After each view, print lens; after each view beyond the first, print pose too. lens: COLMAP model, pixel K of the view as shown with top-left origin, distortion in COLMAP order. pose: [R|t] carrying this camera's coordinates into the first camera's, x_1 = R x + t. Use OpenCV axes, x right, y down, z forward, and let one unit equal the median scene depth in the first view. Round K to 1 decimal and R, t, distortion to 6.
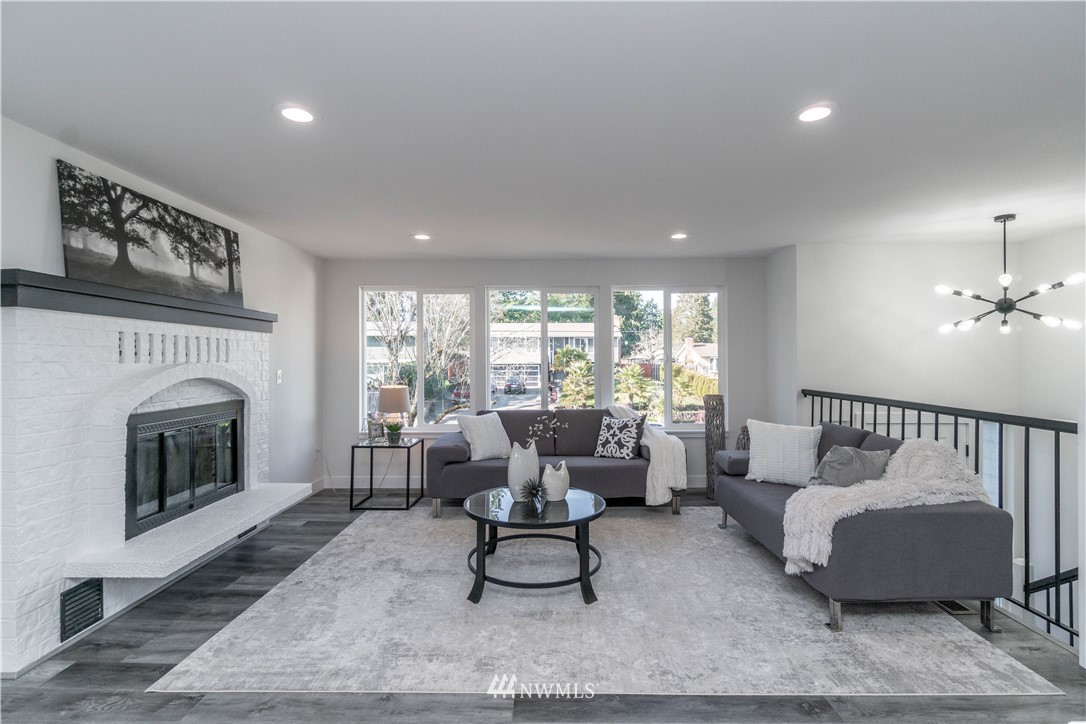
lens RADIAL K [[525.5, 0, 542.3], [0, 525.5, 355.1], [0, 0, 1]] dist [-0.004433, 0.002629]
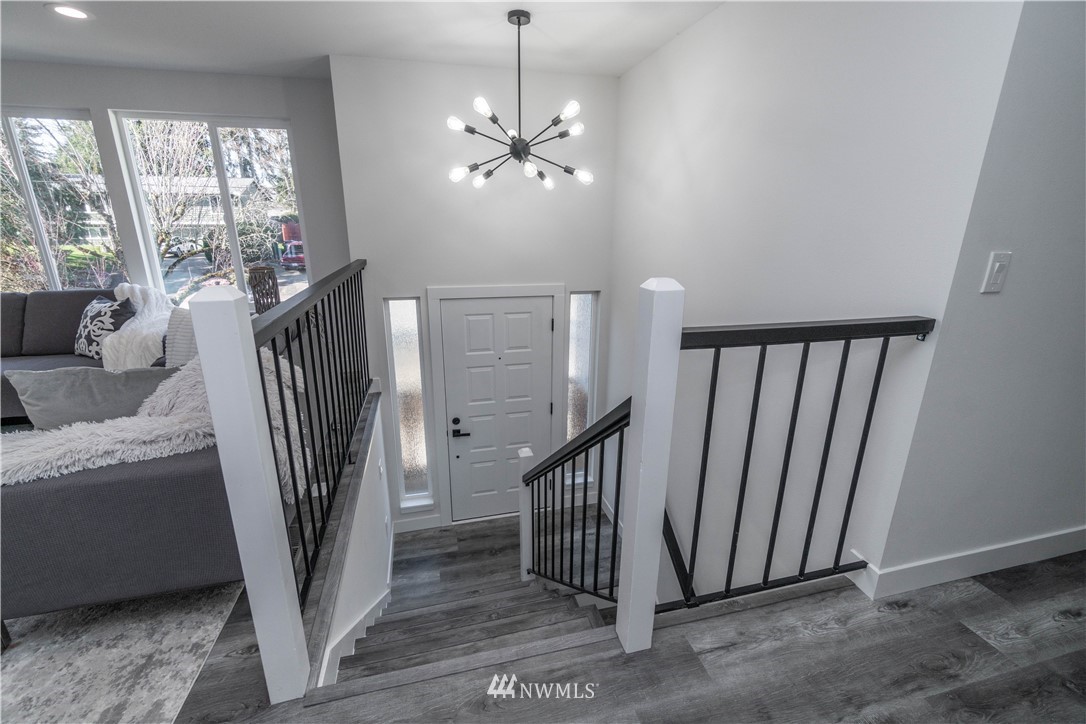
lens RADIAL K [[470.9, 0, 537.5], [0, 470.9, 363.3], [0, 0, 1]] dist [-0.000187, -0.000140]
pose [[0.964382, -0.068278, 0.255550, 0.763865], [-0.009459, 0.956592, 0.291278, 0.005037], [-0.264345, -0.283320, 0.921874, 0.282246]]
